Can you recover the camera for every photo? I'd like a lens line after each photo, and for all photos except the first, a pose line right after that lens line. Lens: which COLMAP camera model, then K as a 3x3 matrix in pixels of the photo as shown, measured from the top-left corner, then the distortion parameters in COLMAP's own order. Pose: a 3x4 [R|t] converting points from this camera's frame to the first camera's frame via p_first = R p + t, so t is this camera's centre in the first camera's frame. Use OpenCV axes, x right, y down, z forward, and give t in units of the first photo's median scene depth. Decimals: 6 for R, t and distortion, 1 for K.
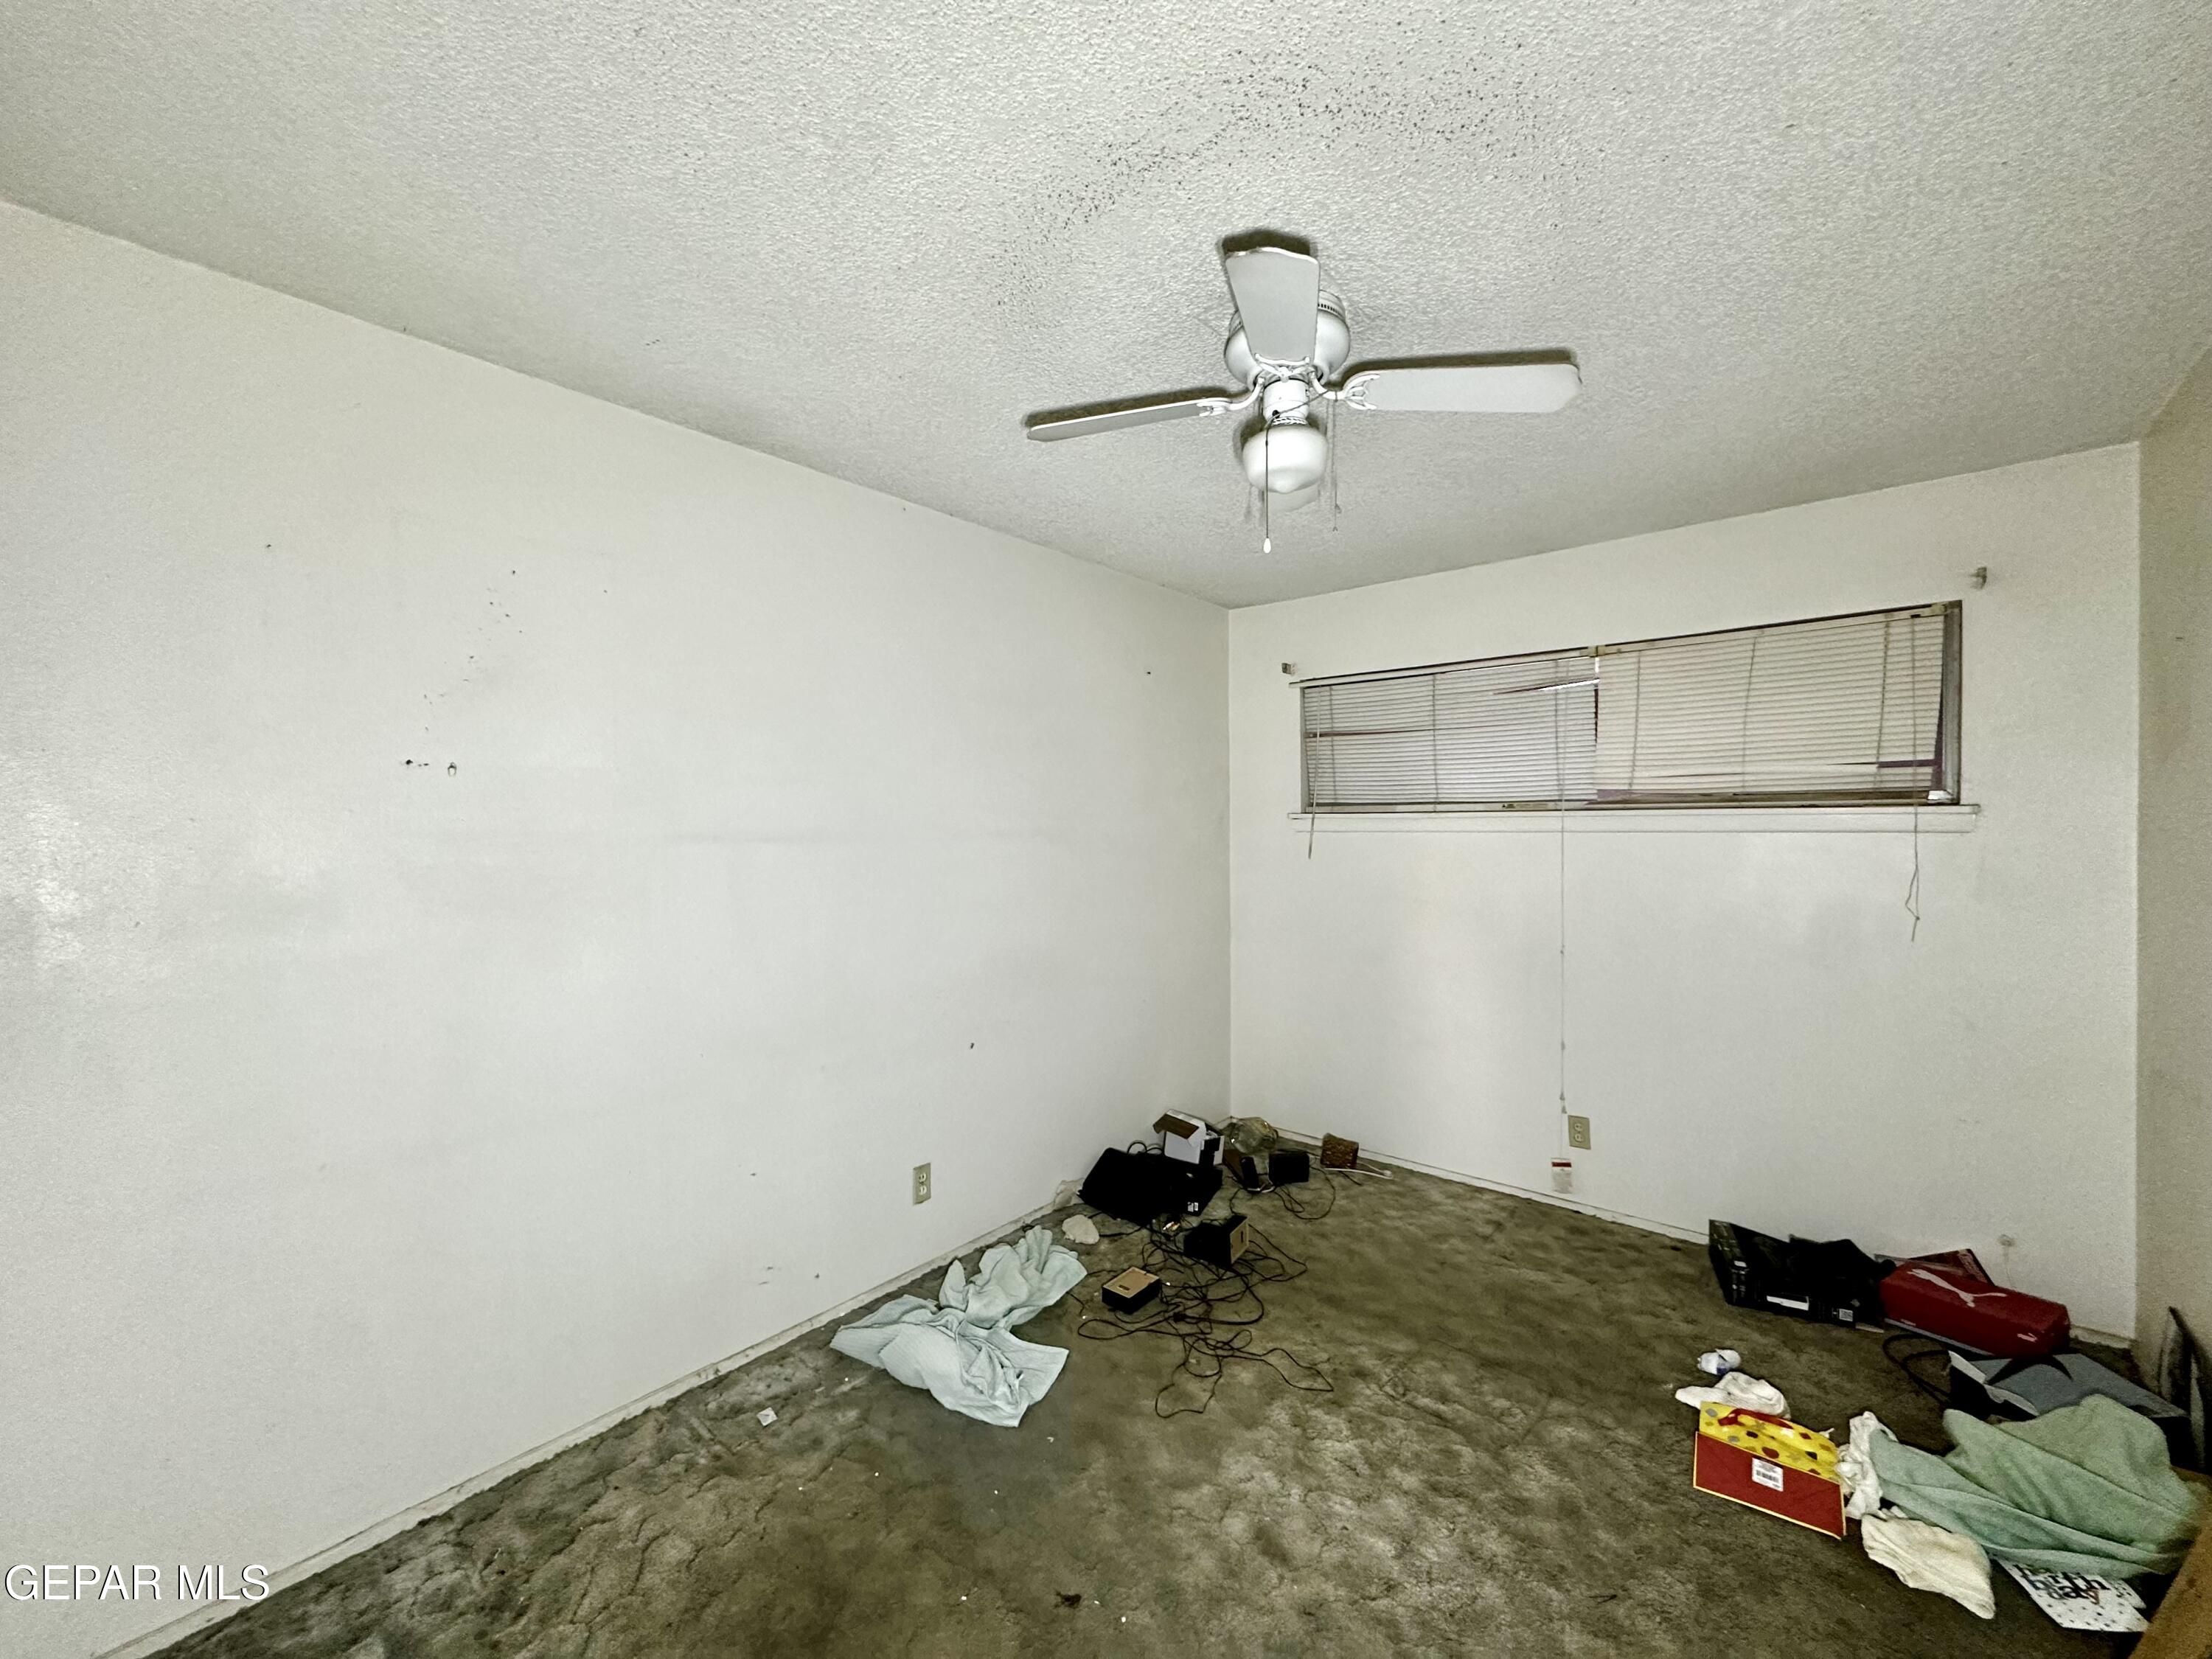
lens RADIAL K [[878.0, 0, 1106.5], [0, 878.0, 828.4], [0, 0, 1]] dist [0.001234, 0.000251]
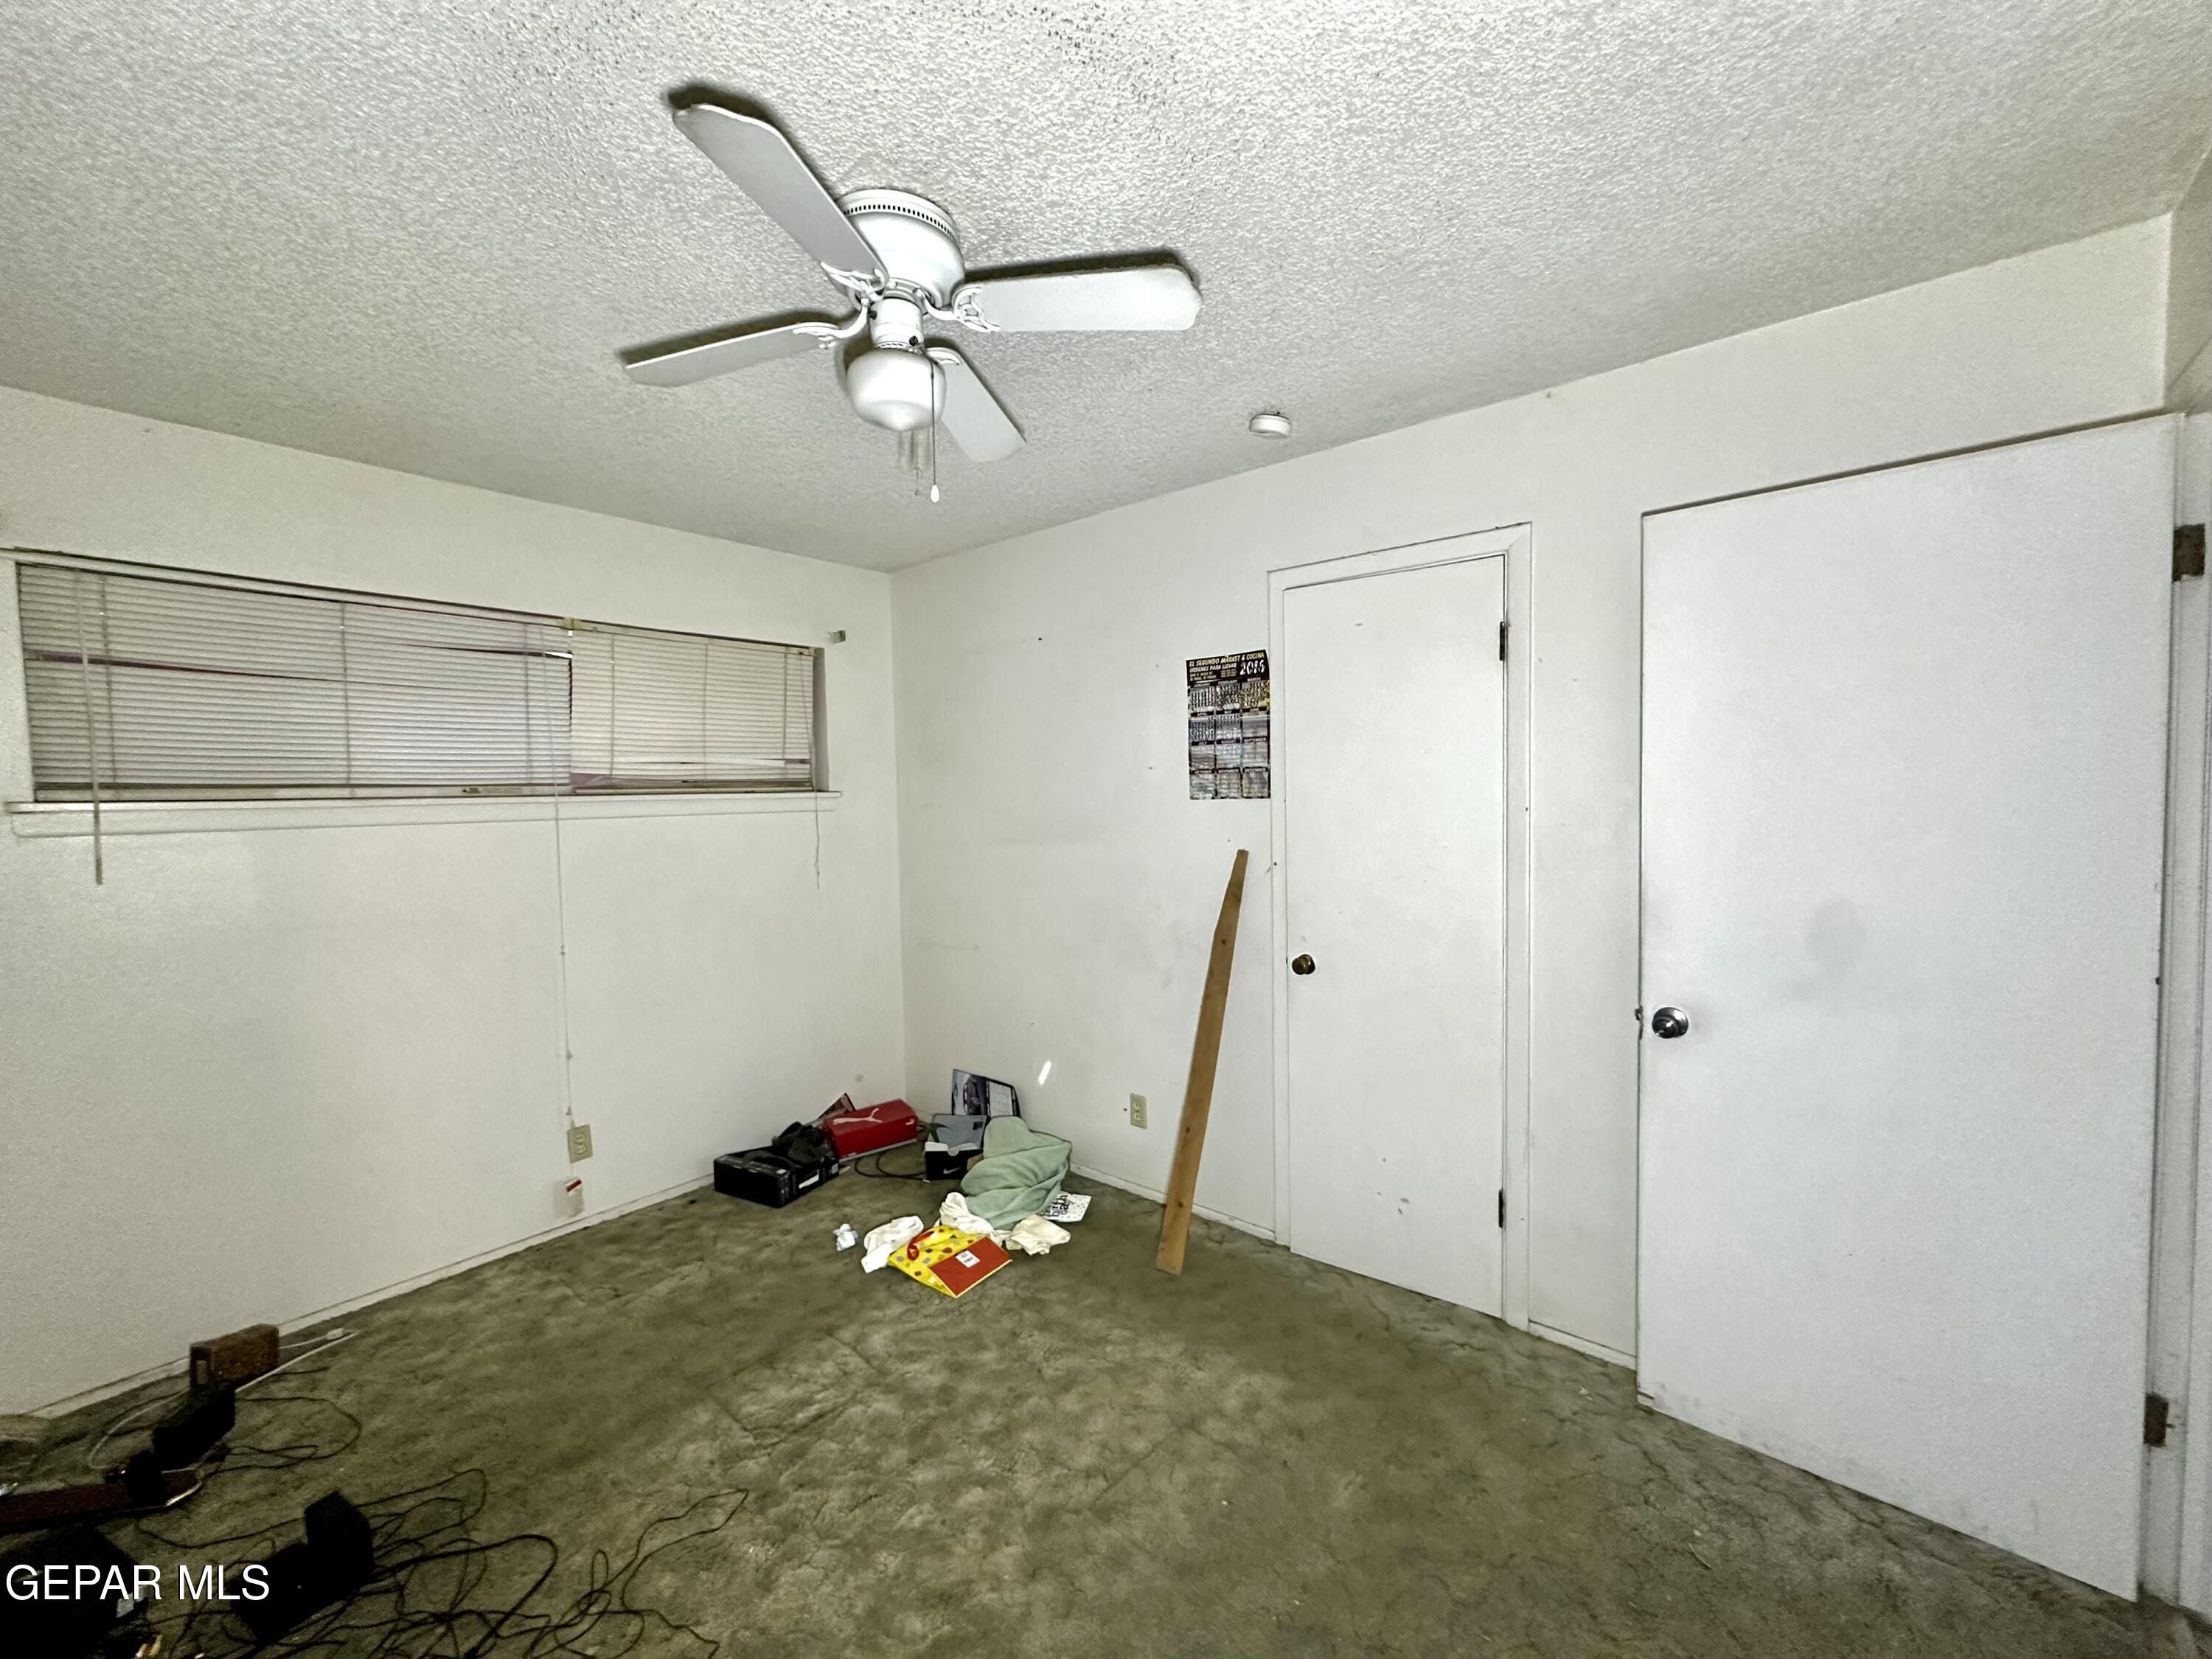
lens RADIAL K [[878.0, 0, 1106.7], [0, 878.0, 826.0], [0, 0, 1]] dist [0.001234, 0.000251]
pose [[0.001897, -0.034833, 0.999391, -0.406014], [0.024071, 0.999105, 0.034777, -0.007917], [-0.999708, 0.023990, 0.002734, 0.470485]]
